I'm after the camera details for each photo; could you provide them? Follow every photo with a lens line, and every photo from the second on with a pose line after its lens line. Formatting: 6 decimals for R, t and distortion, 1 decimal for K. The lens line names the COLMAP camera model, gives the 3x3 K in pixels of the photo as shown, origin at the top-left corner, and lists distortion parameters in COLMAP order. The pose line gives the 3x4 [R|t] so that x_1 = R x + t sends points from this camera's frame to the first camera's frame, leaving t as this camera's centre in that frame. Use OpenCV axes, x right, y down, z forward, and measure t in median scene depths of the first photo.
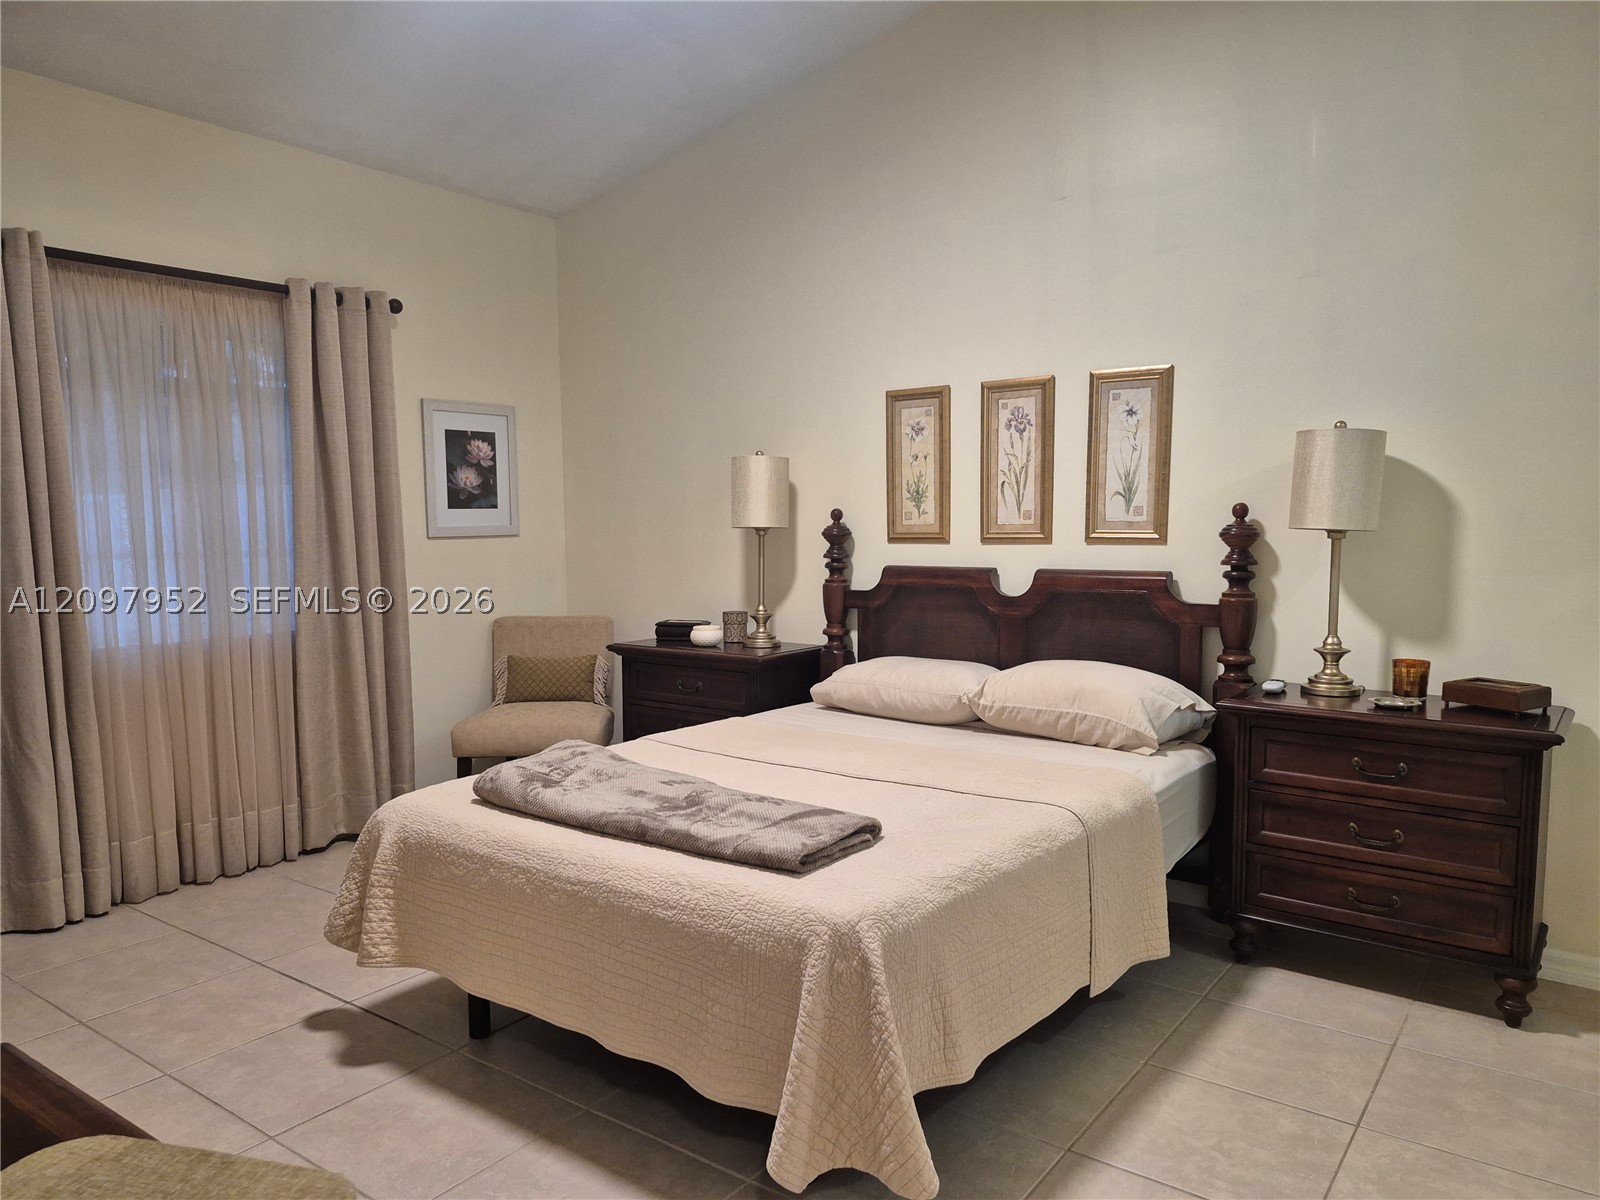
lens RADIAL K [[1097.7, 0, 803.6], [0, 1097.7, 609.4], [0, 0, 1]] dist [0.060637, -0.067878]
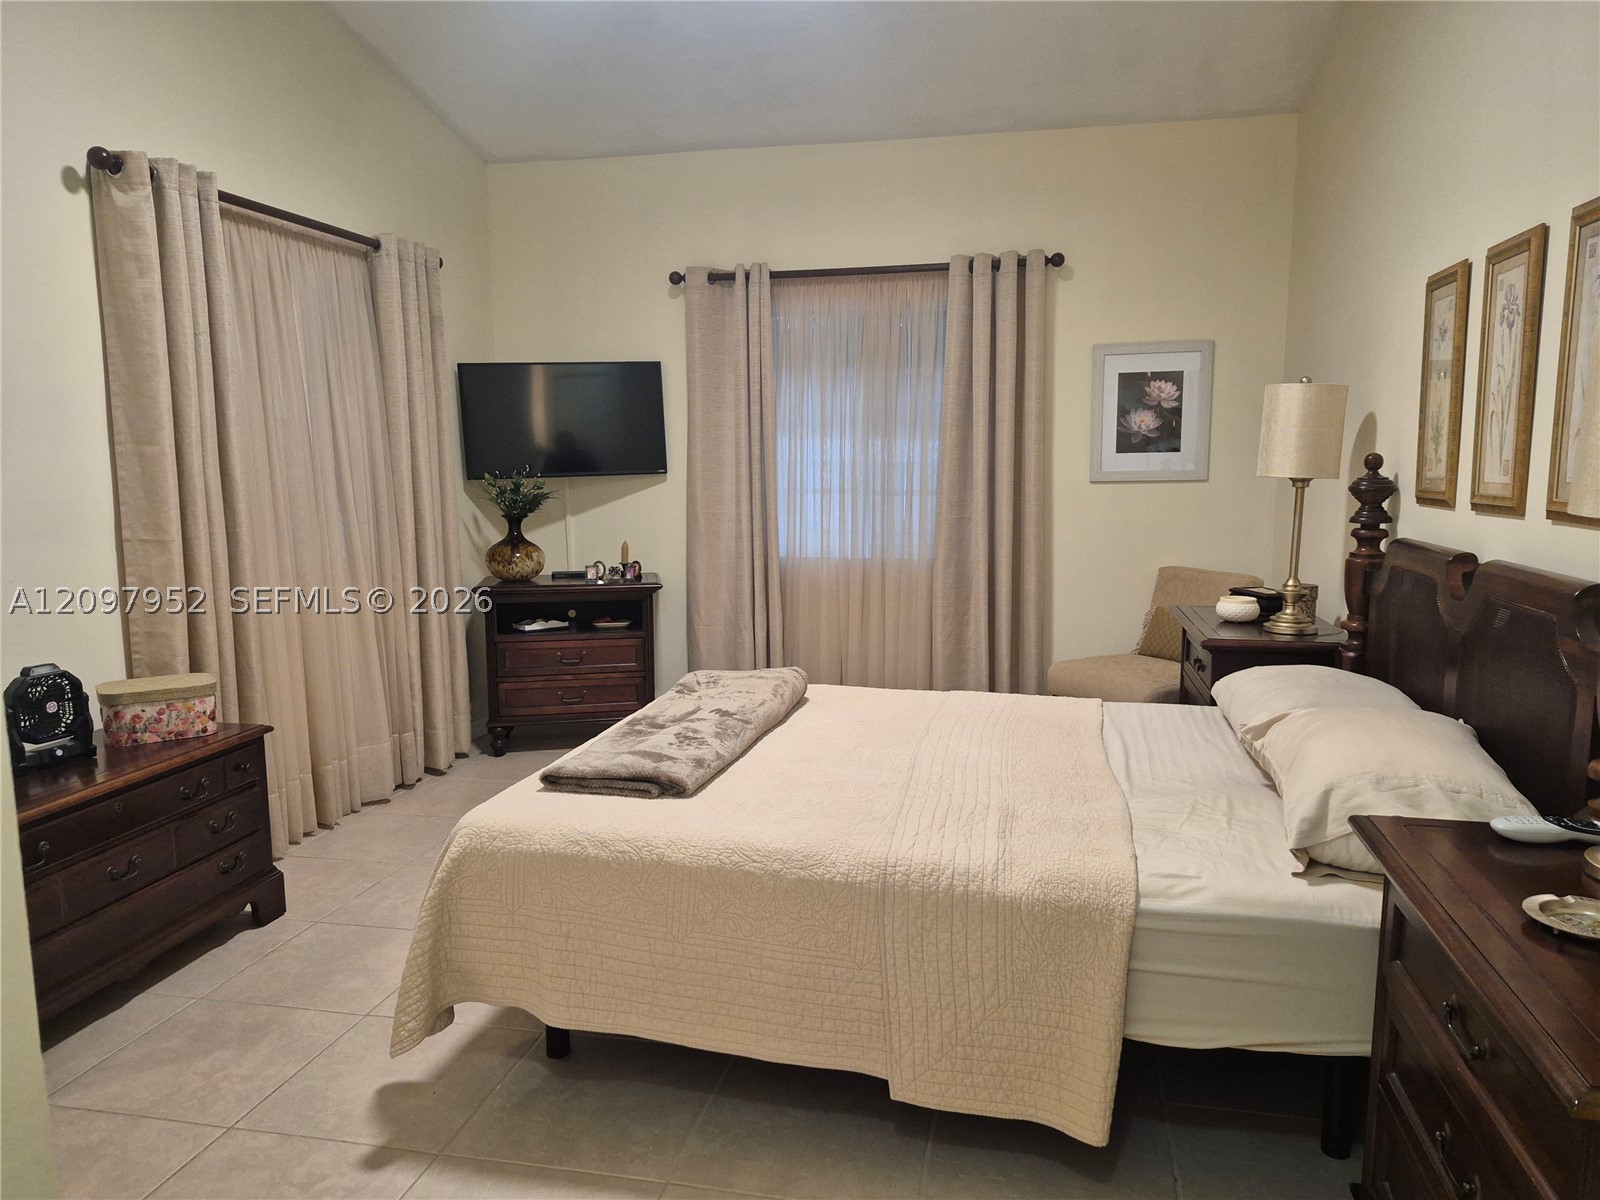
lens RADIAL K [[1097.7, 0, 808.7], [0, 1097.7, 606.8], [0, 0, 1]] dist [0.060637, -0.067878]
pose [[0.413900, 0.126958, -0.901426, 0.489296], [-0.073900, 0.991645, 0.105733, -0.038690], [0.907318, 0.022852, 0.419824, 0.334814]]
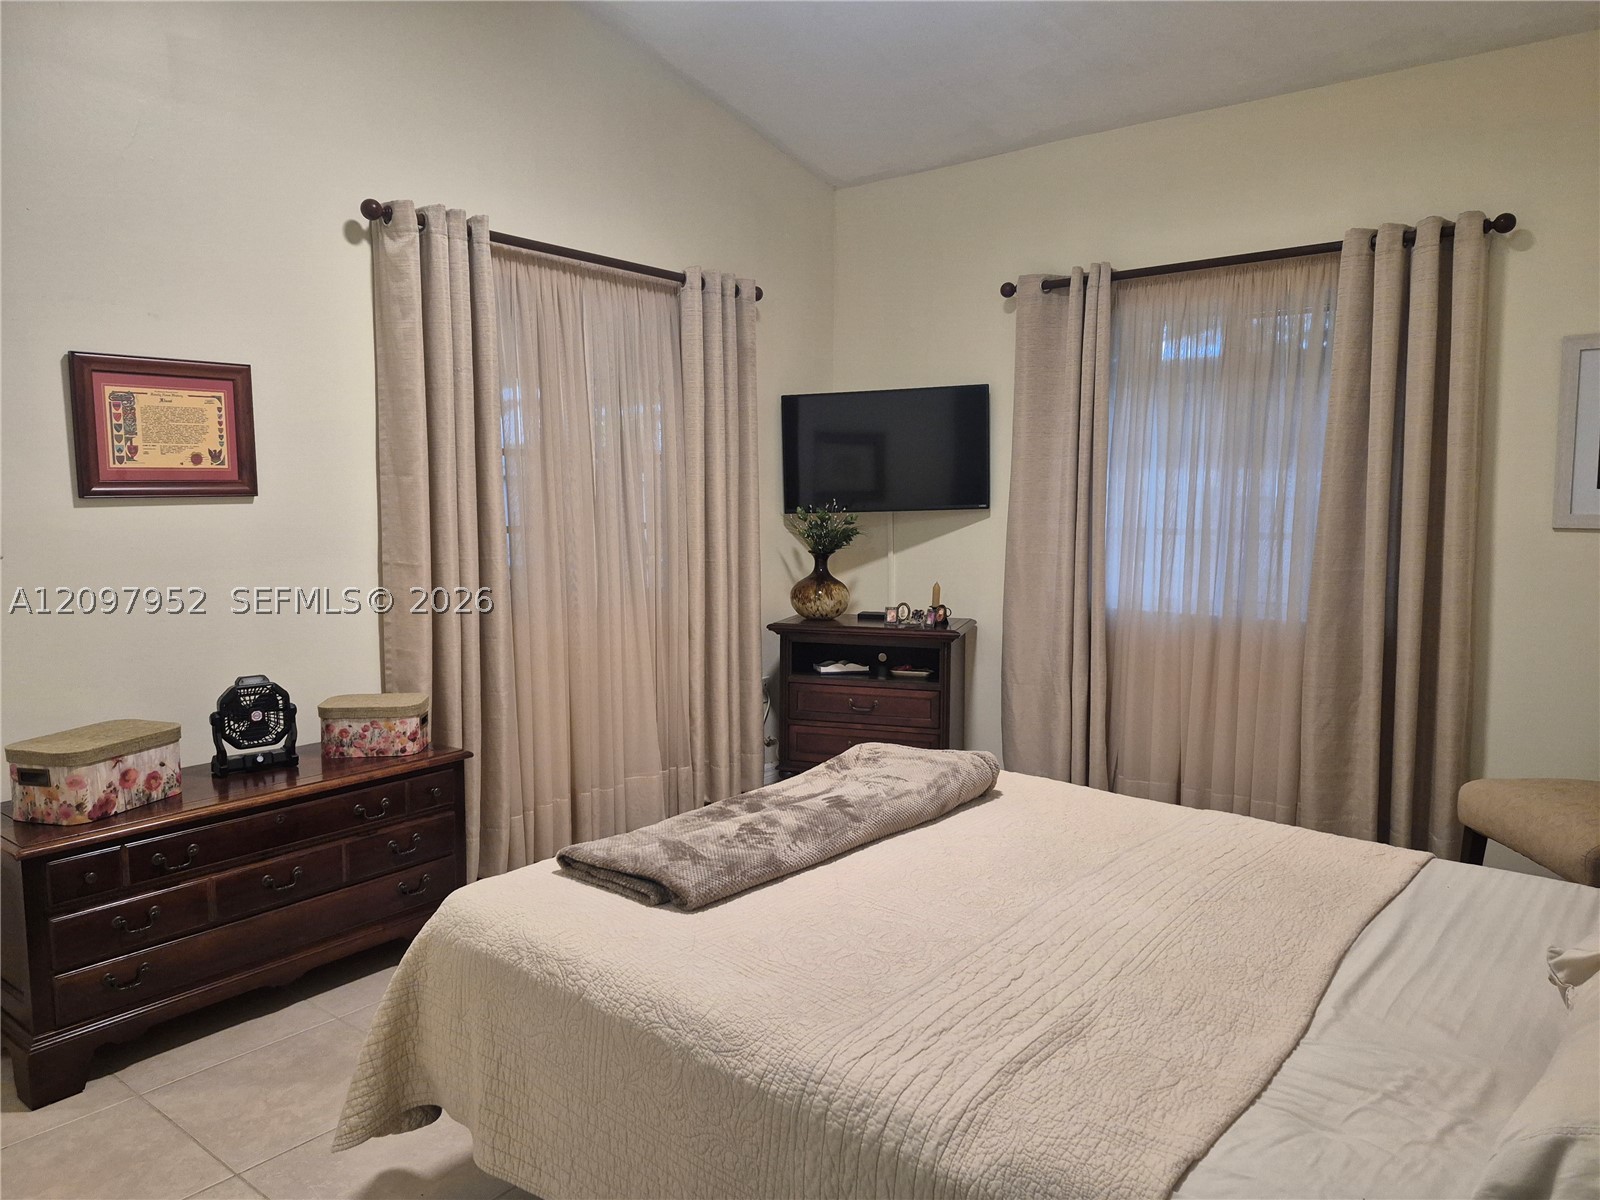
lens RADIAL K [[1097.7, 0, 797.2], [0, 1097.7, 602.3], [0, 0, 1]] dist [0.060637, -0.067878]
pose [[-0.039599, 0.105098, -0.993673, 0.412088], [-0.086429, 0.990366, 0.108192, -0.052736], [0.995471, 0.090167, -0.030134, 0.531046]]
